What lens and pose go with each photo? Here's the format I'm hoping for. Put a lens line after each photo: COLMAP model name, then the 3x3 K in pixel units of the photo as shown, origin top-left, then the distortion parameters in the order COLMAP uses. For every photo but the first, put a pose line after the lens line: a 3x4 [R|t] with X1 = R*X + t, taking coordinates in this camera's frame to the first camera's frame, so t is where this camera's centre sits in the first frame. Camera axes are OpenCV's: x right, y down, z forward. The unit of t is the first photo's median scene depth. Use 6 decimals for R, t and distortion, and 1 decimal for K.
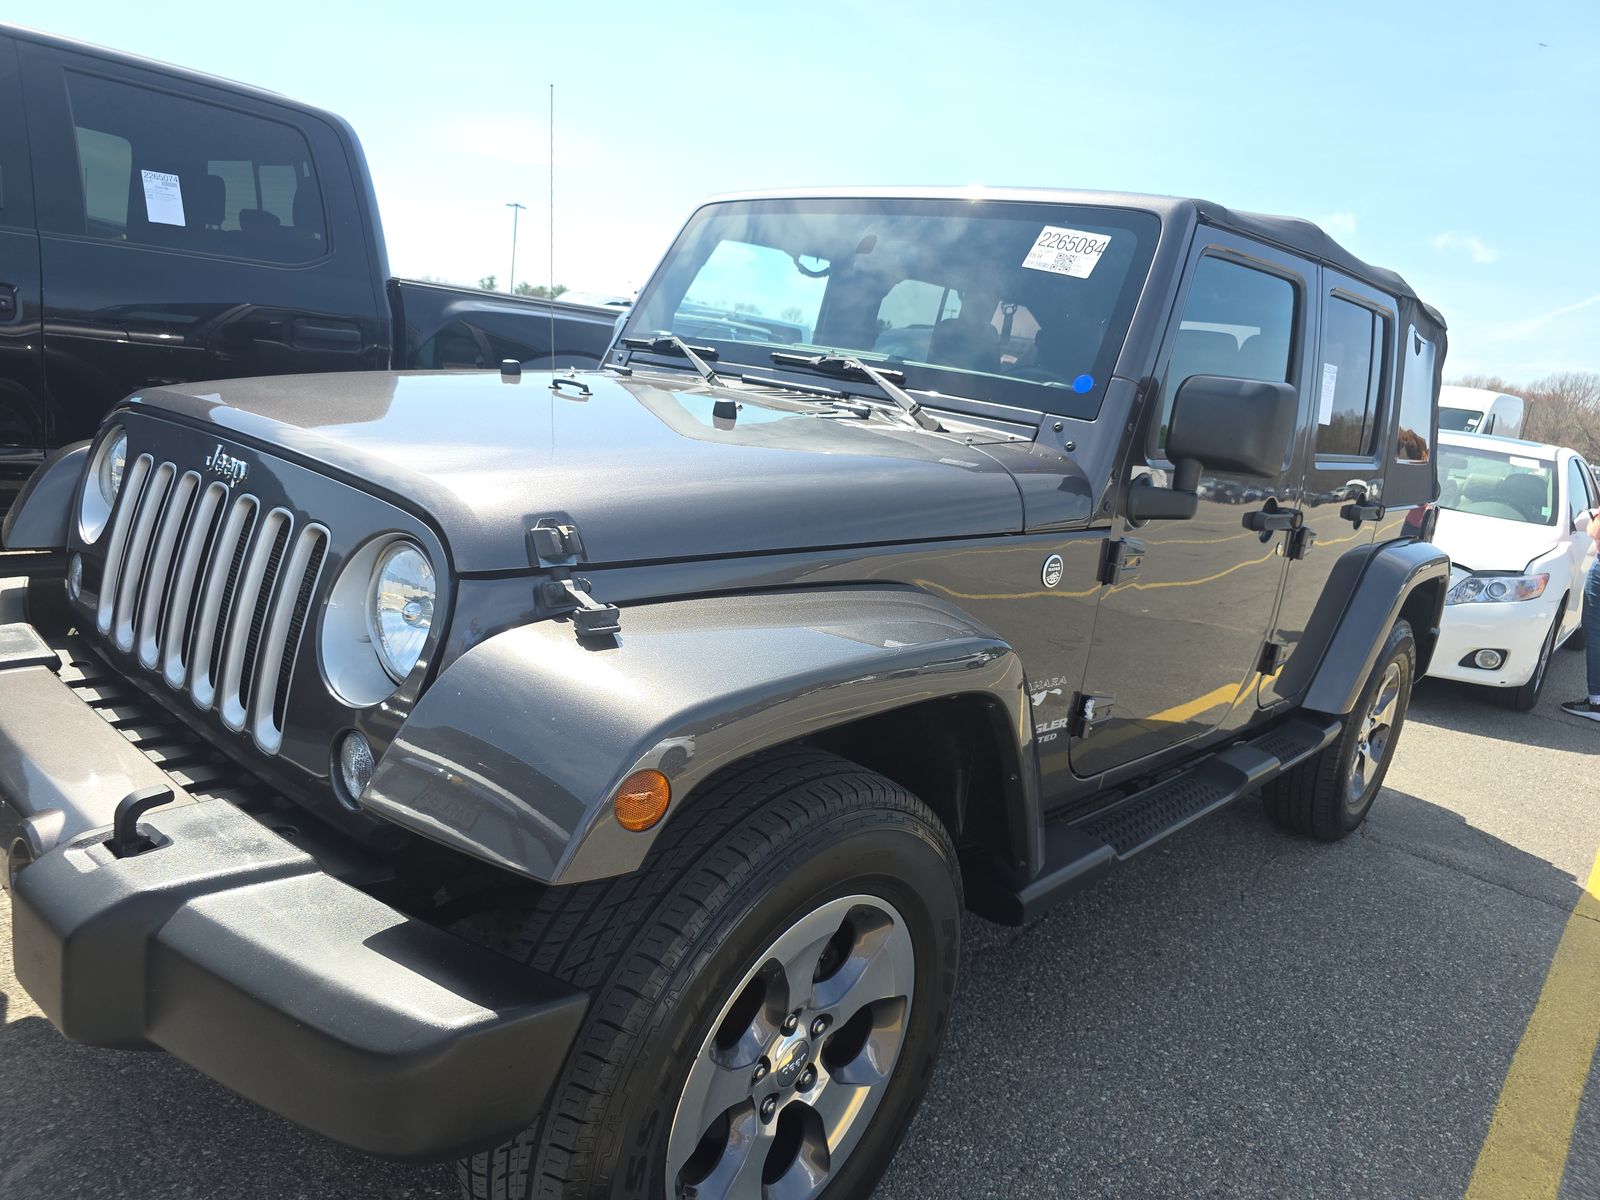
lens RADIAL K [[1068.0, 0, 800.6], [0, 1068.0, 593.8], [0, 0, 1]] dist [0.038893, -0.026732]
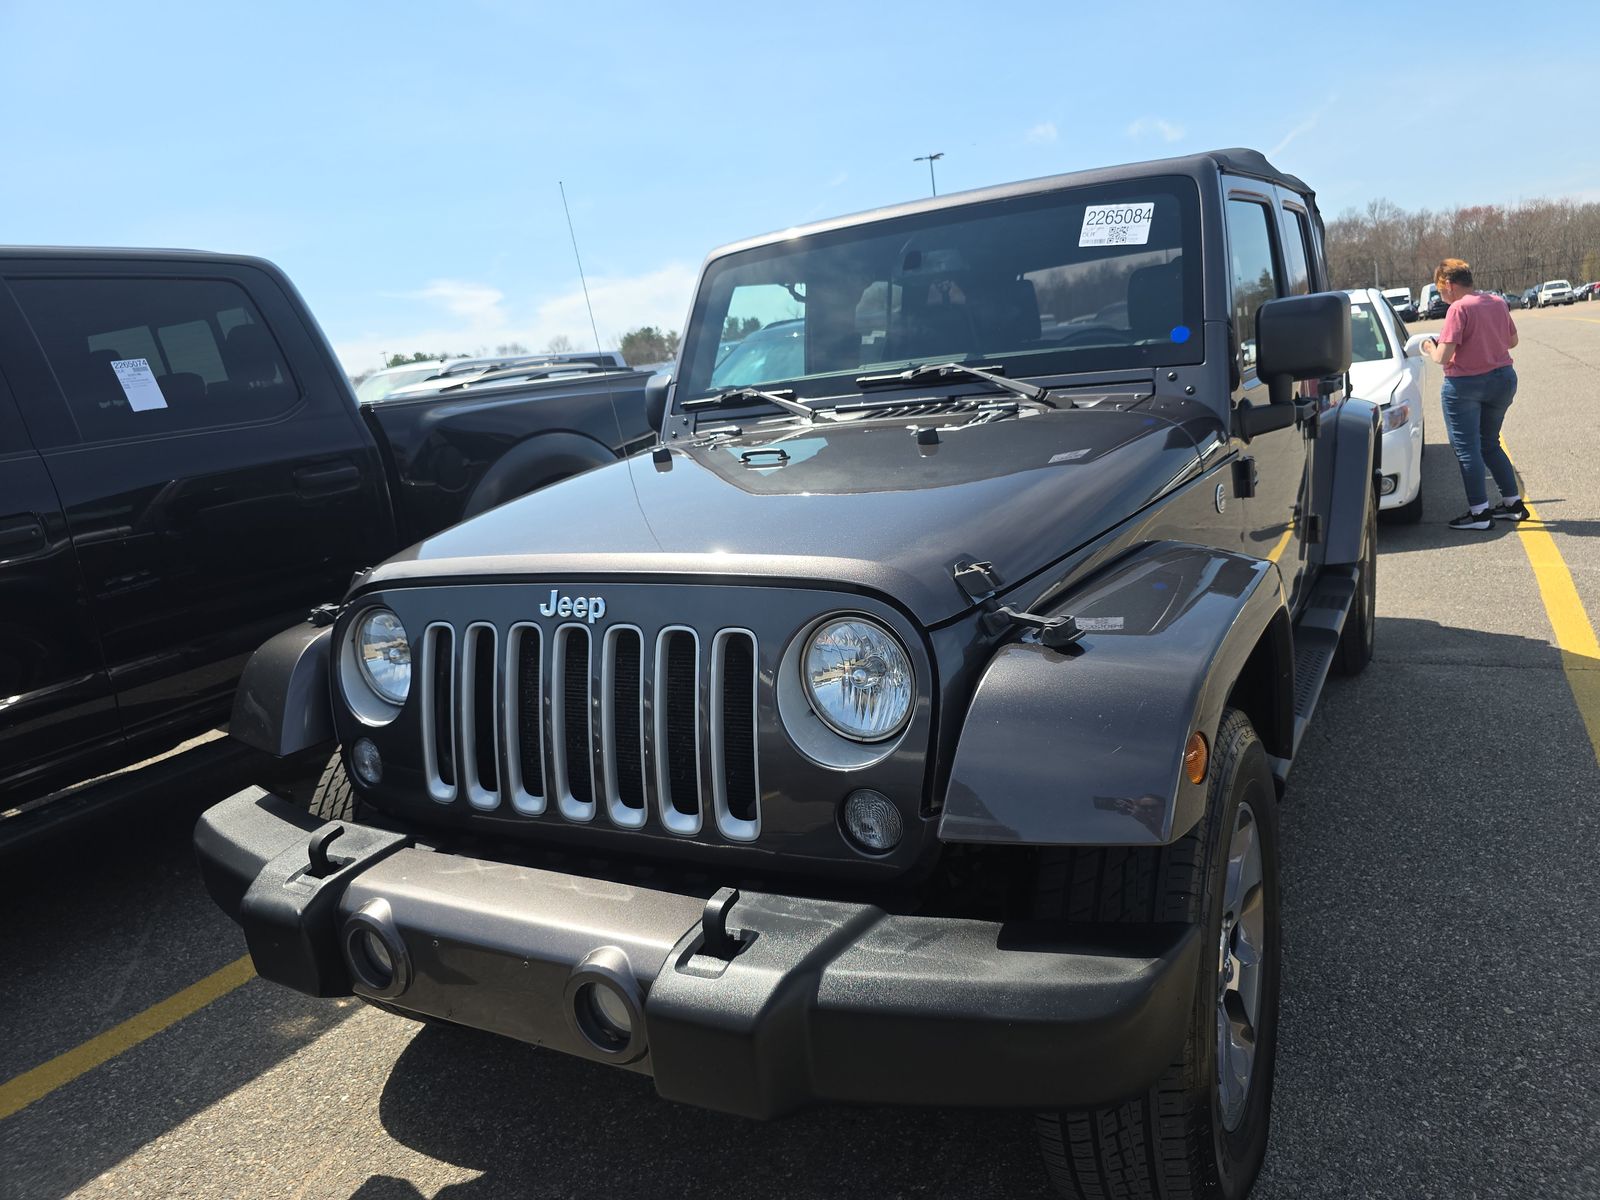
lens RADIAL K [[1068.0, 0, 807.9], [0, 1068.0, 606.5], [0, 0, 1]] dist [0.038893, -0.026732]
pose [[0.947785, -0.282529, 0.147924, -0.298054], [0.280533, 0.959220, 0.034628, -0.057453], [-0.151675, 0.008678, 0.988392, -0.052536]]
